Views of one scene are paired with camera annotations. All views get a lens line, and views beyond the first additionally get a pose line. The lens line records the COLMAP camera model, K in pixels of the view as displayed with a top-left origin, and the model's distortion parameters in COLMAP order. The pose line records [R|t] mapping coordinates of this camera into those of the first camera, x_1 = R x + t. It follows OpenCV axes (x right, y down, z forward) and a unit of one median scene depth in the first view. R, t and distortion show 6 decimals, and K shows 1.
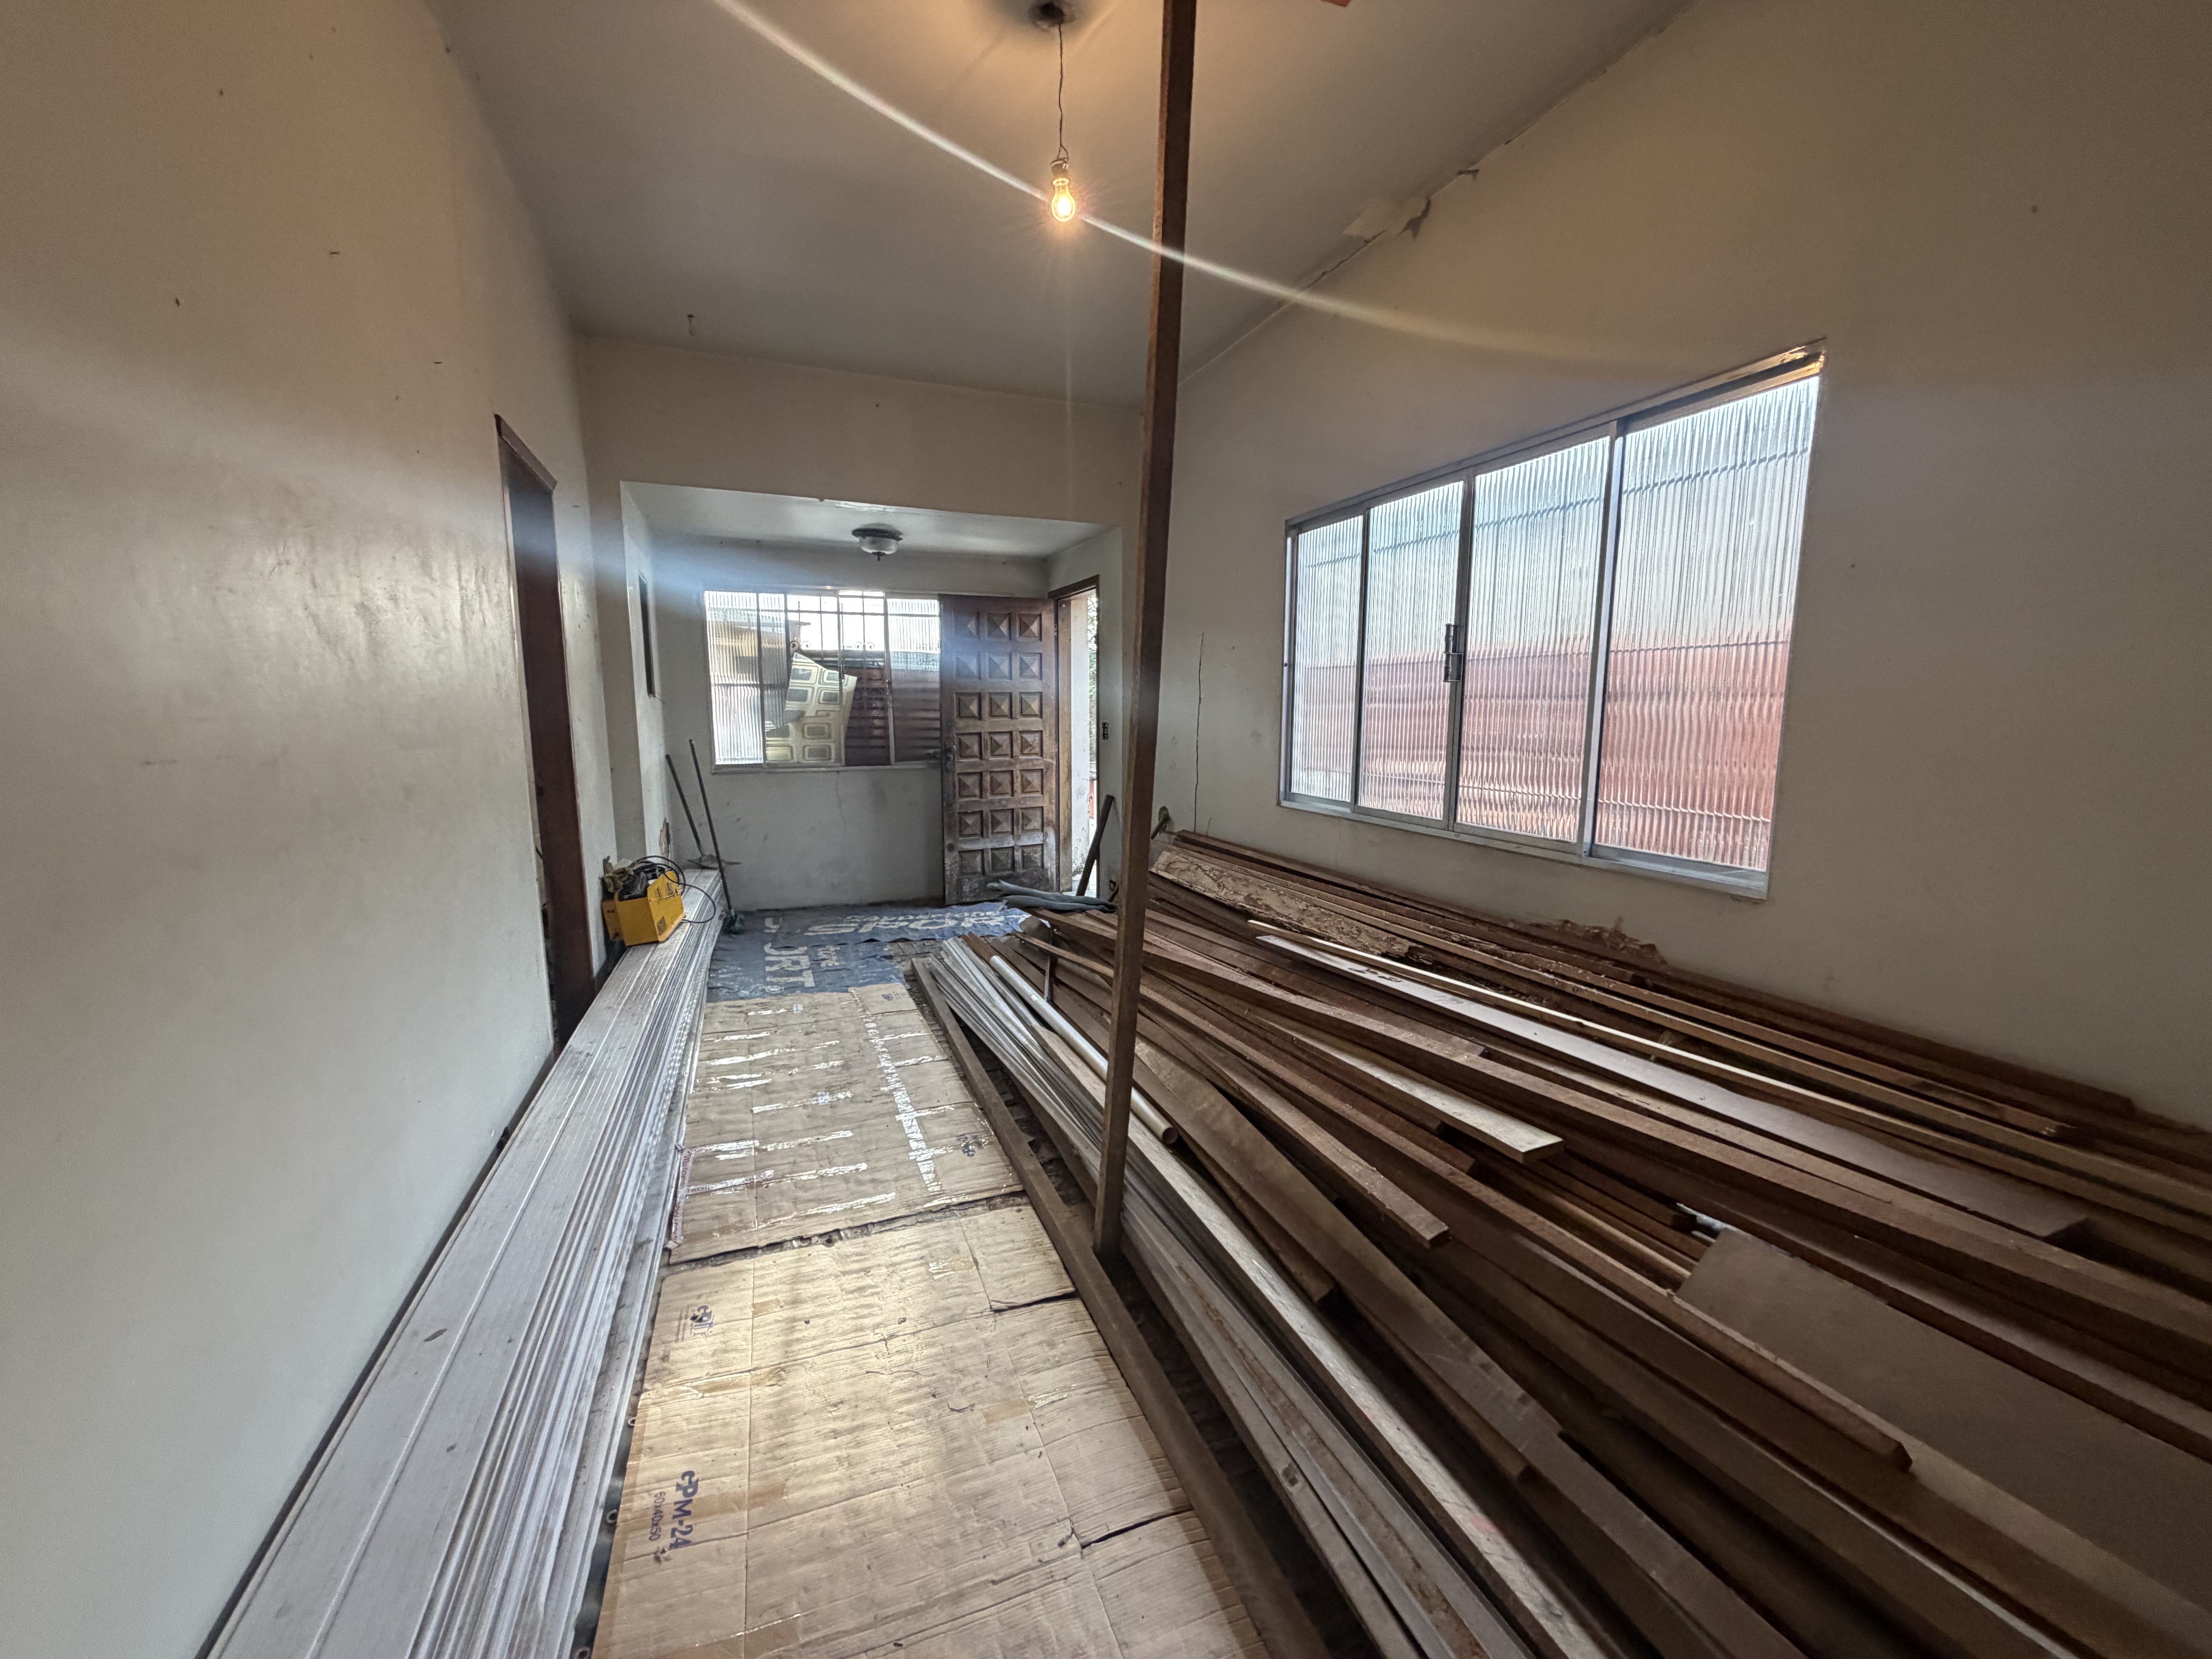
lens RADIAL K [[880.7, 0, 1100.4], [0, 880.7, 832.5], [0, 0, 1]] dist [0.000137, -0.000328]
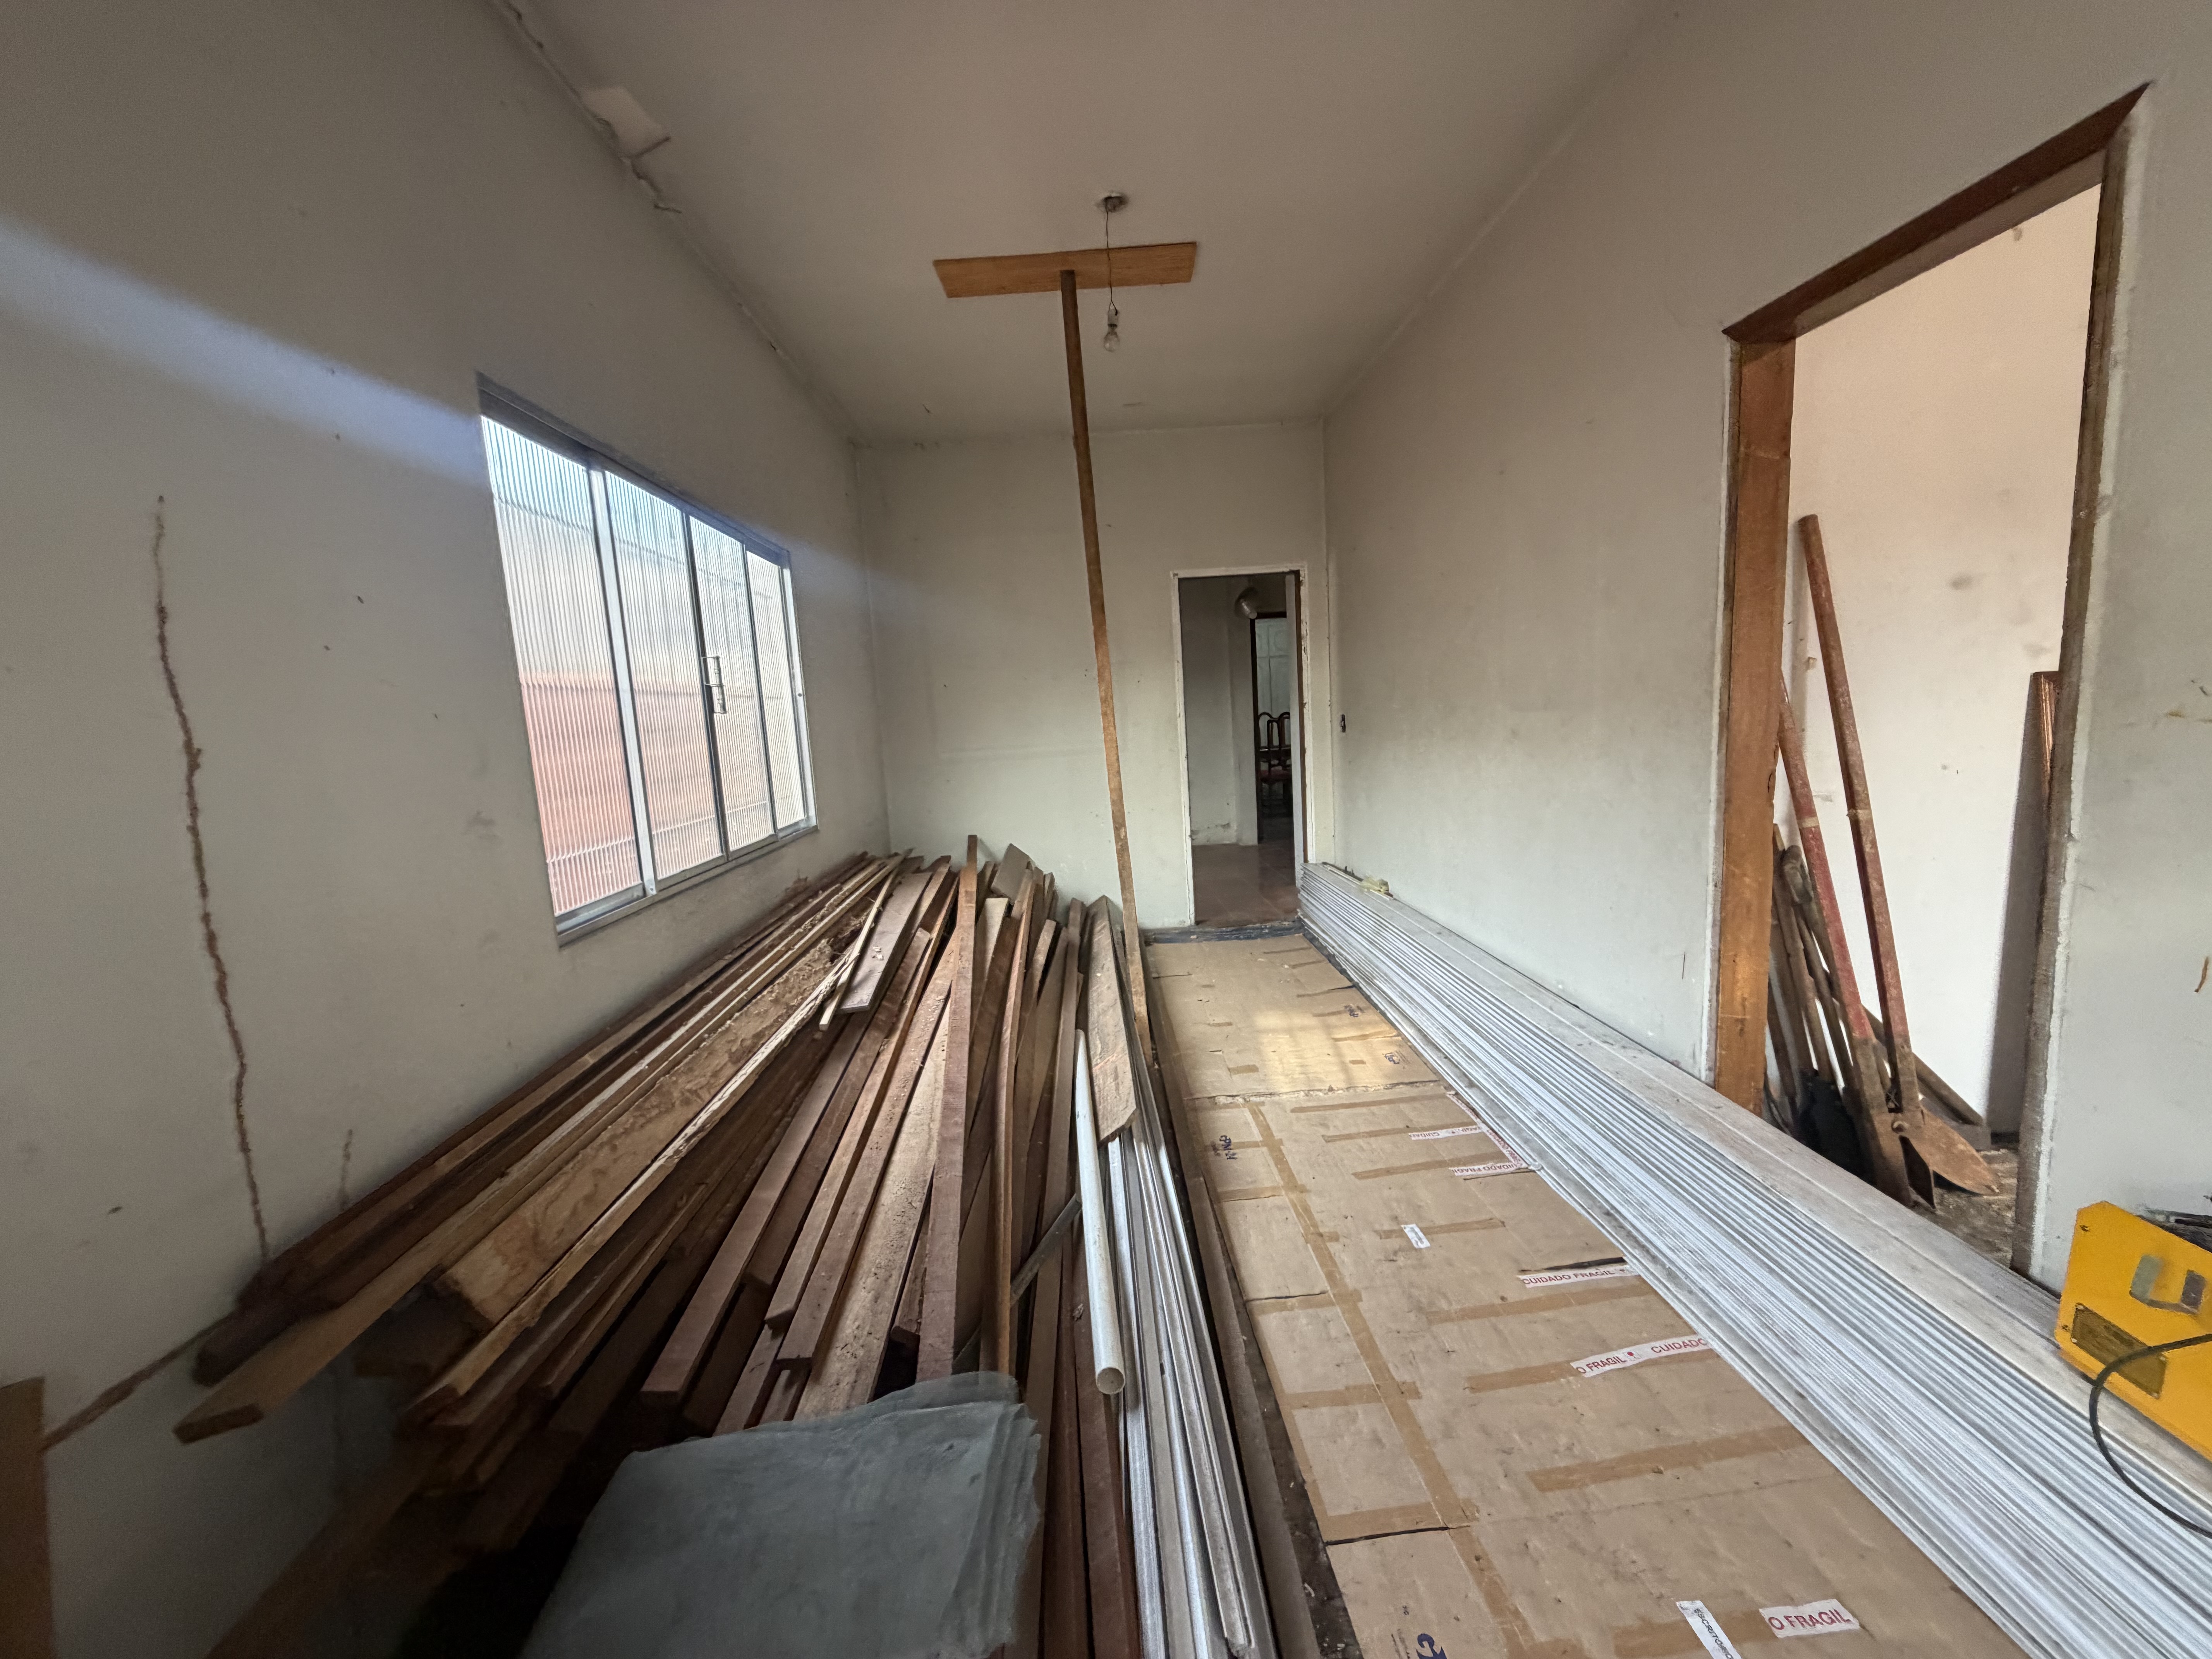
lens RADIAL K [[880.7, 0, 1106.9], [0, 880.7, 826.9], [0, 0, 1]] dist [0.000137, -0.000328]
pose [[-0.942605, 0.013825, 0.333624, -0.235868], [0.109770, 0.956440, 0.270504, -0.179709], [-0.315351, 0.291601, -0.903063, 1.199113]]
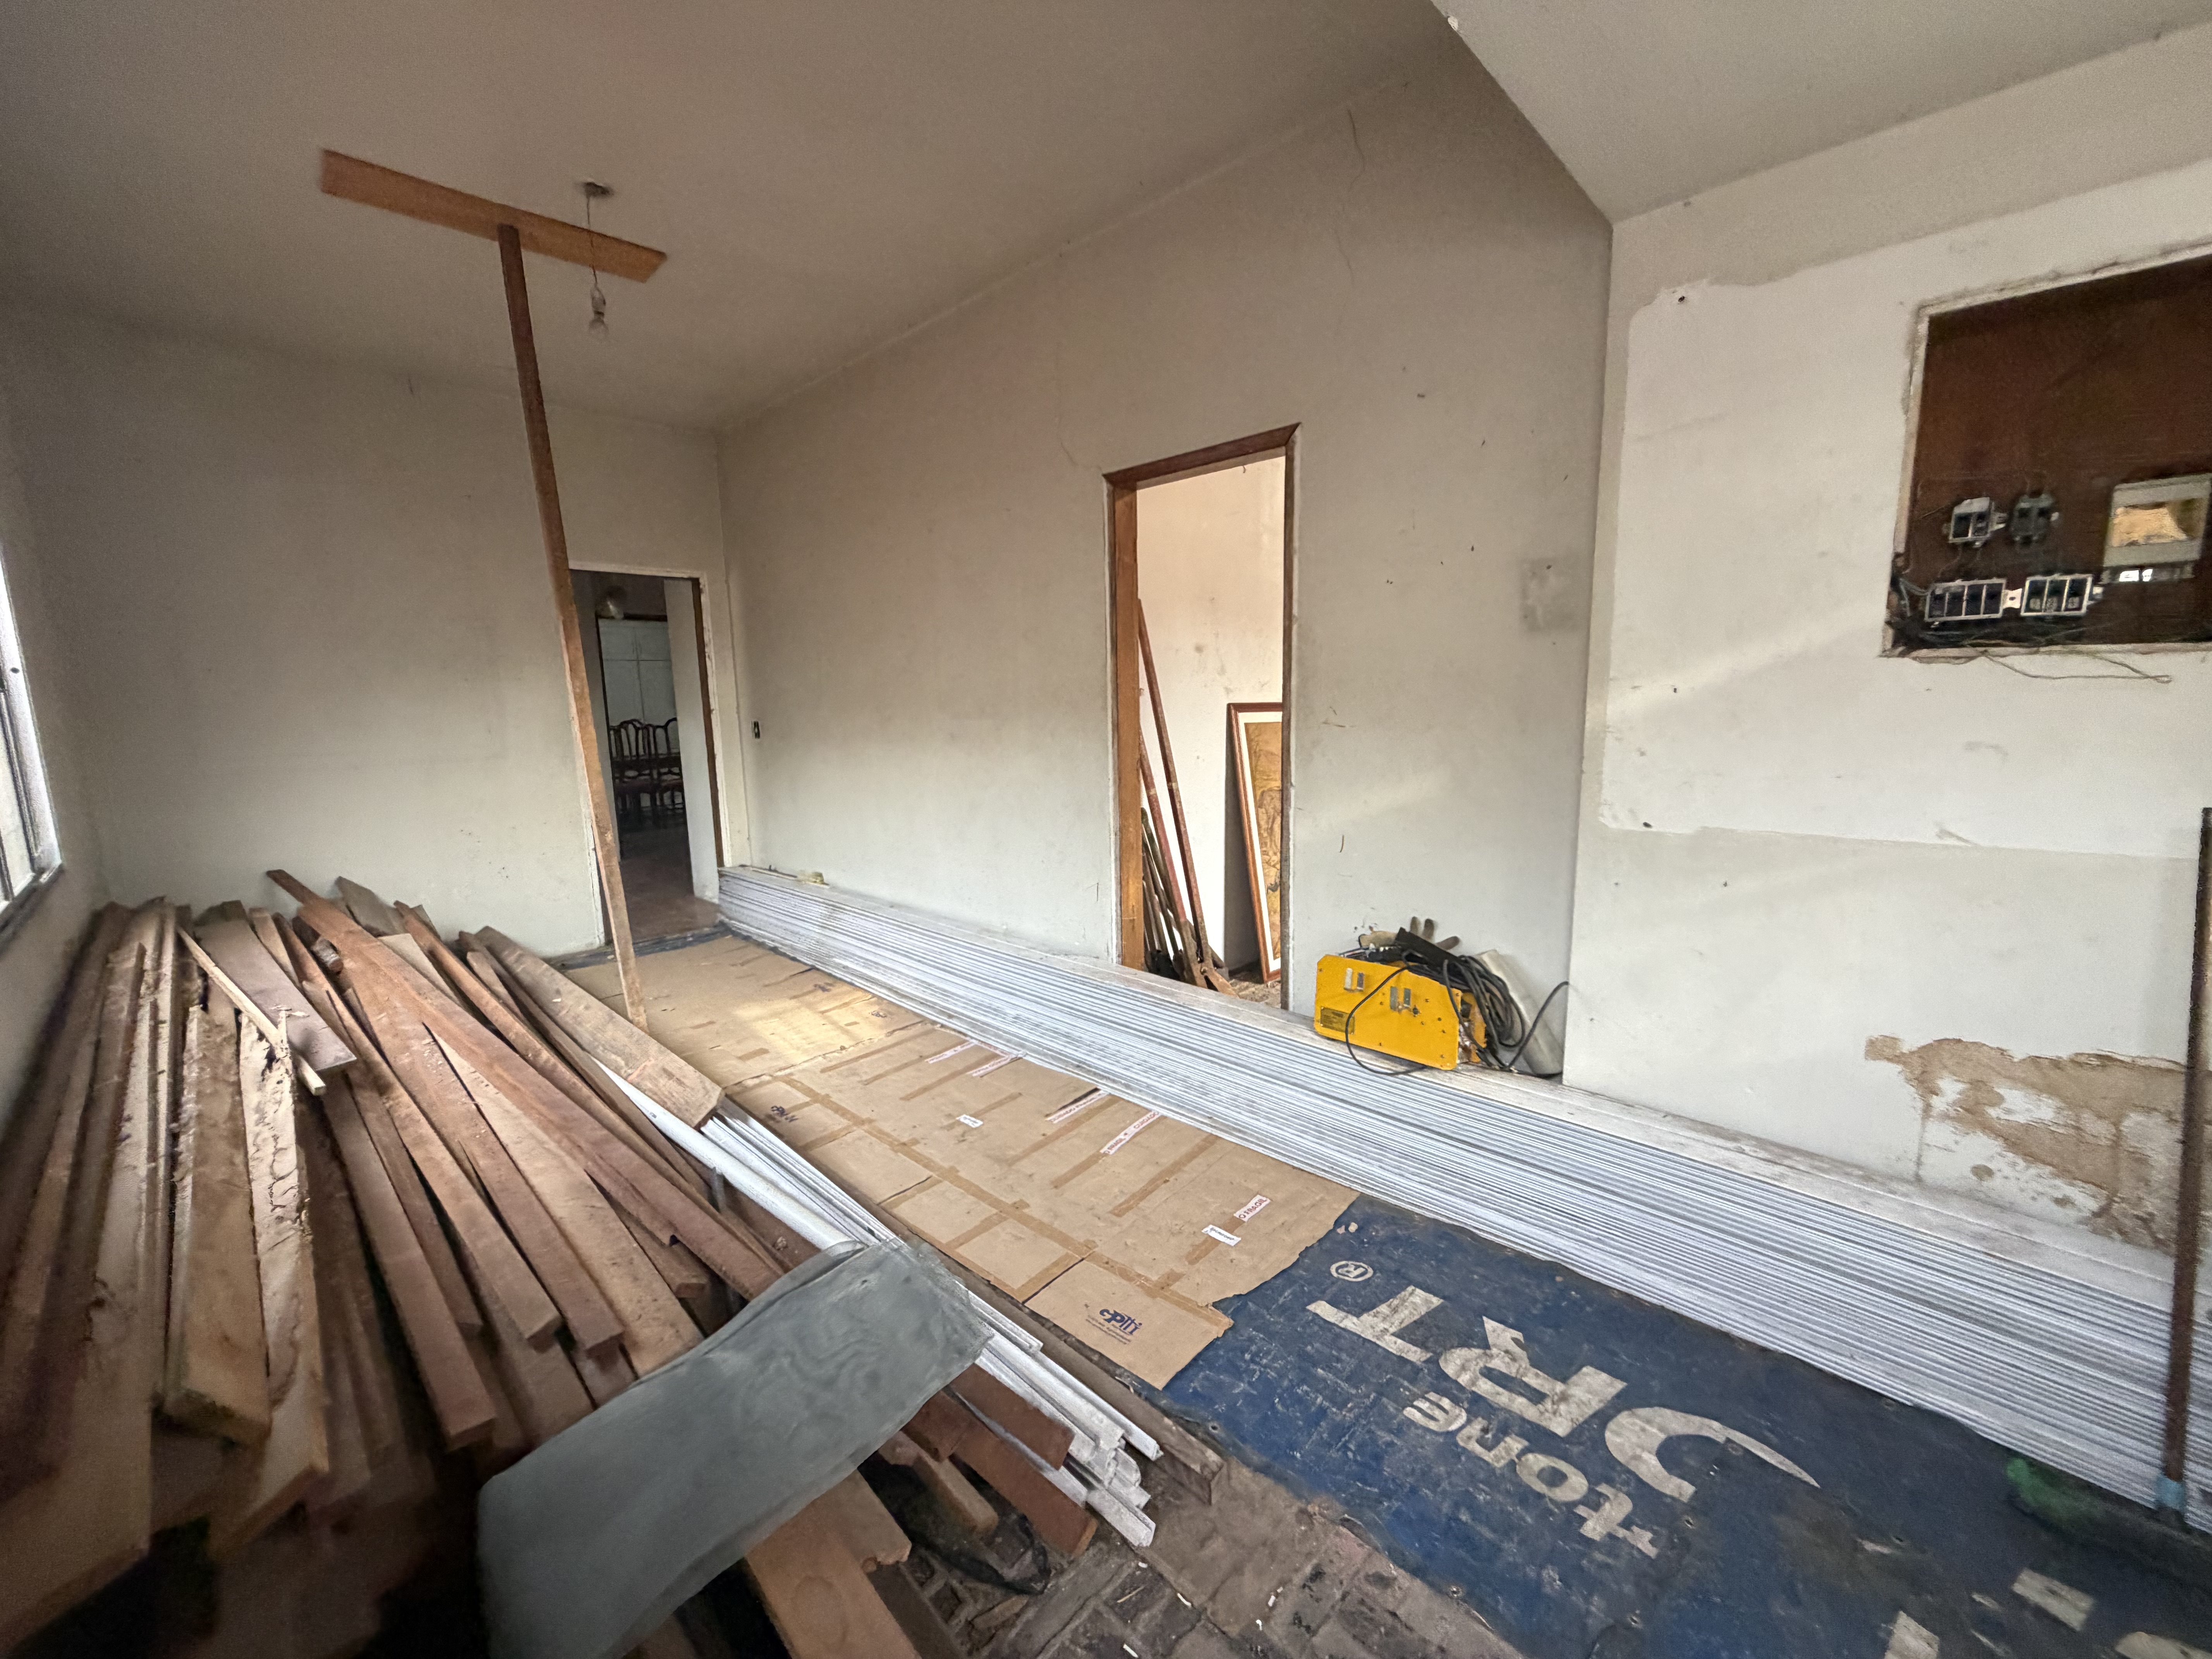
lens RADIAL K [[880.7, 0, 1107.2], [0, 880.7, 826.8], [0, 0, 1]] dist [0.000137, -0.000328]
pose [[-0.904130, 0.084746, -0.418769, -0.058193], [-0.040802, 0.958527, 0.282067, -0.196869], [0.425306, 0.272111, -0.863175, 1.308553]]
